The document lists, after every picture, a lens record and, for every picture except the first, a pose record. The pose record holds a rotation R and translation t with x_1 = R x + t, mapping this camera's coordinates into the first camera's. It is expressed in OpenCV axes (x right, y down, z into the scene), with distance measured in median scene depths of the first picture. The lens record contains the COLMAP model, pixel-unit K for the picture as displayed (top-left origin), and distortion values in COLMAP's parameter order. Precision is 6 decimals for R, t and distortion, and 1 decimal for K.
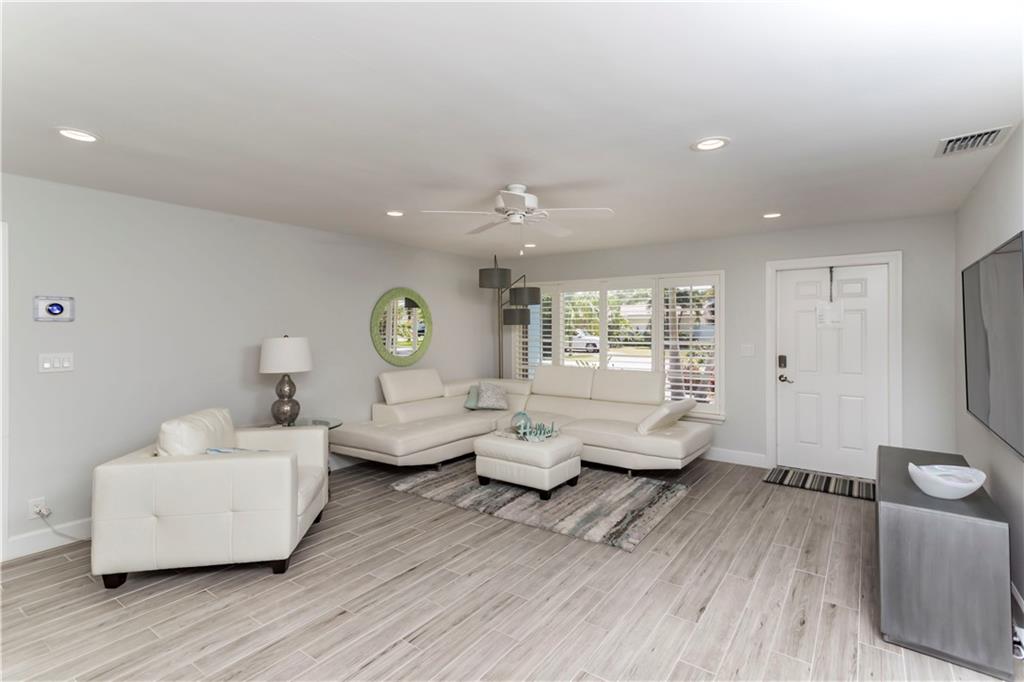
lens RADIAL K [[484.6, 0, 514.8], [0, 484.6, 325.9], [0, 0, 1]] dist [0.028929, 0.000337]
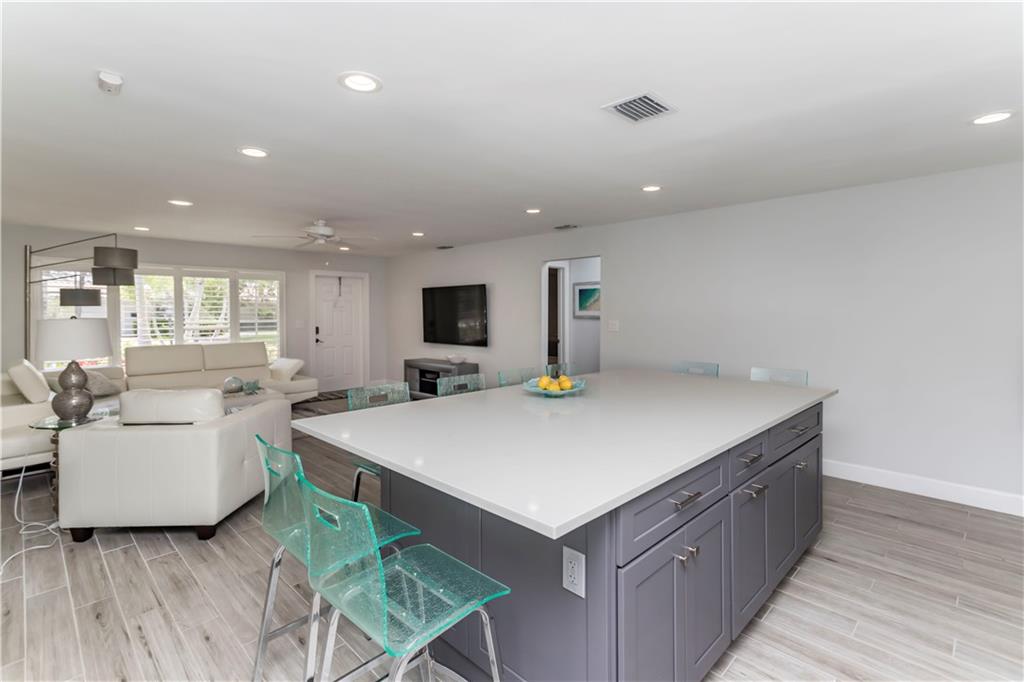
lens RADIAL K [[482.9, 0, 512.6], [0, 482.9, 321.9], [0, 0, 1]] dist [0.026989, -0.000225]
pose [[0.158754, -0.021668, 0.987080, -1.392758], [-0.006247, 0.999717, 0.022950, 0.001781], [-0.987298, -0.009810, 0.158574, 0.112069]]
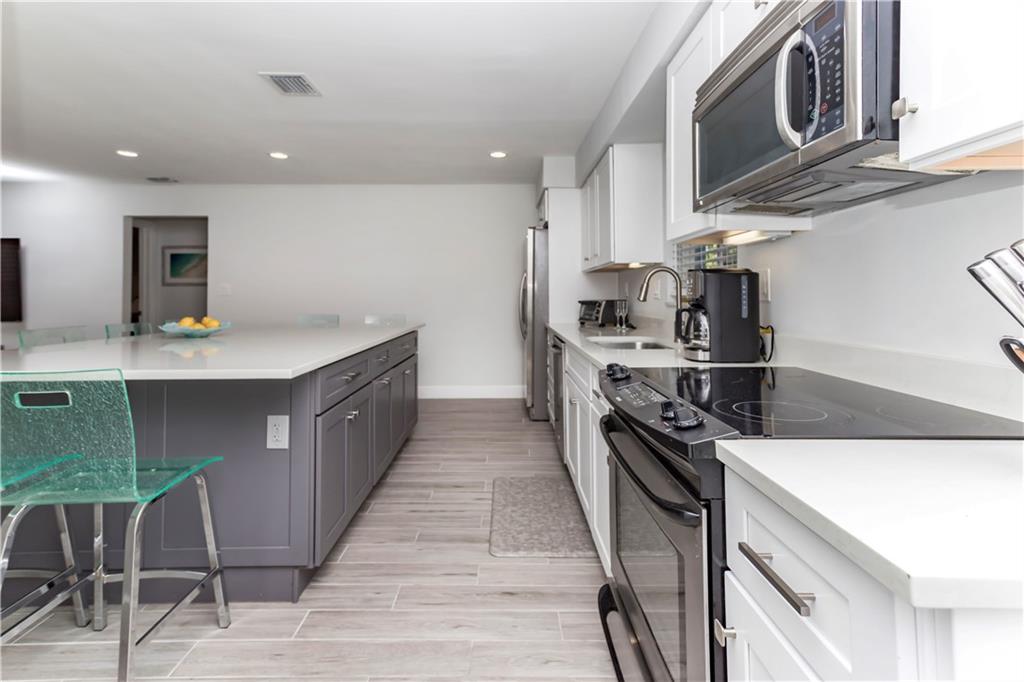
lens RADIAL K [[488.2, 0, 509.7], [0, 488.2, 285.4], [0, 0, 1]] dist [0.001479, 0.000119]
pose [[-0.595195, 0.017038, 0.803400, -1.543343], [-0.006322, 0.999645, -0.025883, 0.067834], [-0.803556, -0.020485, -0.594876, 0.227553]]
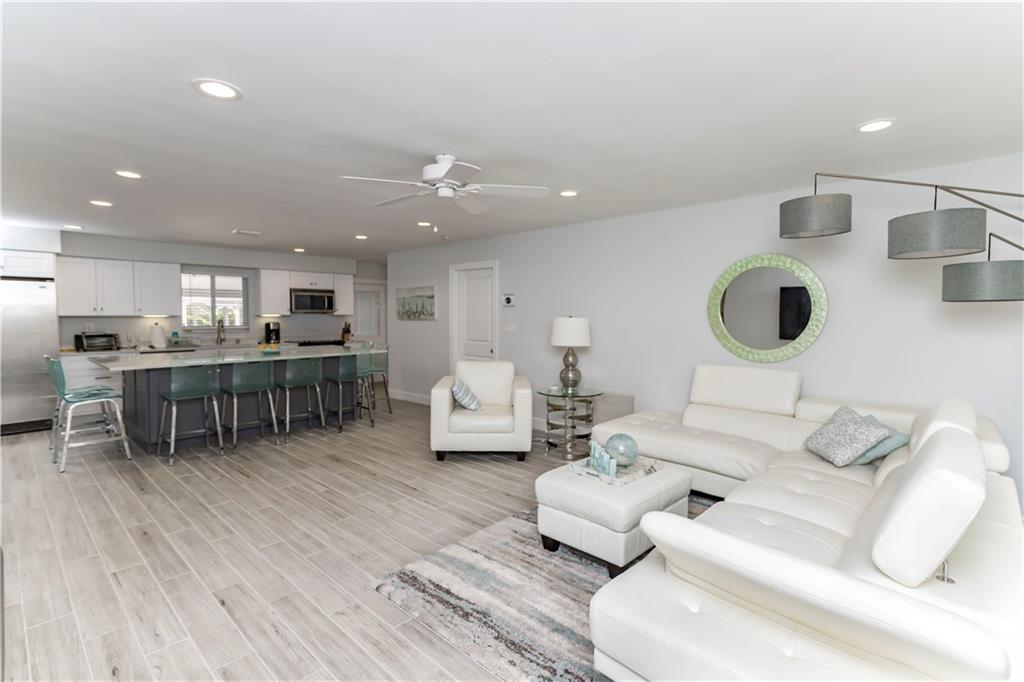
lens RADIAL K [[484.6, 0, 514.8], [0, 484.6, 325.9], [0, 0, 1]] dist [0.028929, 0.000337]
pose [[-0.134194, 0.026128, -0.990611, 0.867617], [0.008794, 0.999644, 0.025175, 0.015952], [0.990916, -0.005333, -0.134376, 1.184884]]
